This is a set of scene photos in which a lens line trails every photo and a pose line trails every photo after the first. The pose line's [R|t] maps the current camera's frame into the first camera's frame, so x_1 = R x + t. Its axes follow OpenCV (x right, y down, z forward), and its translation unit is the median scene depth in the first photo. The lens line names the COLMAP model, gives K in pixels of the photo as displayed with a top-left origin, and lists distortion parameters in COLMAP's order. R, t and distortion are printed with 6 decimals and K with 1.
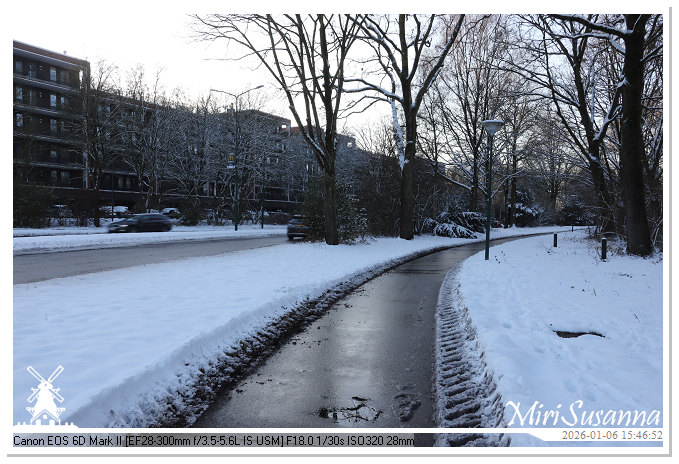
lens RADIAL K [[568.7, 0, 340.0], [0, 568.7, 230.4], [0, 0, 1]] dist [-0.002442, 0.000151]
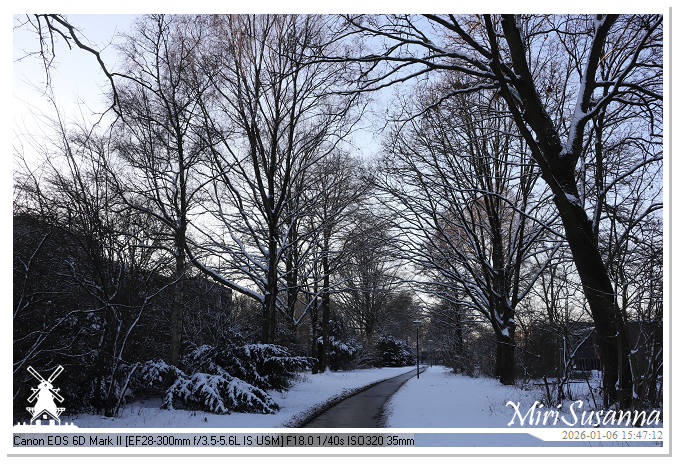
lens RADIAL K [[710.4, 0, 340.1], [0, 710.4, 231.9], [0, 0, 1]] dist [0.006767, 0.000000]
pose [[0.944880, 0.044331, 0.324400, 0.108134], [0.020776, 0.980677, -0.194529, -0.010236], [-0.326756, 0.190546, 0.925701, 0.474536]]
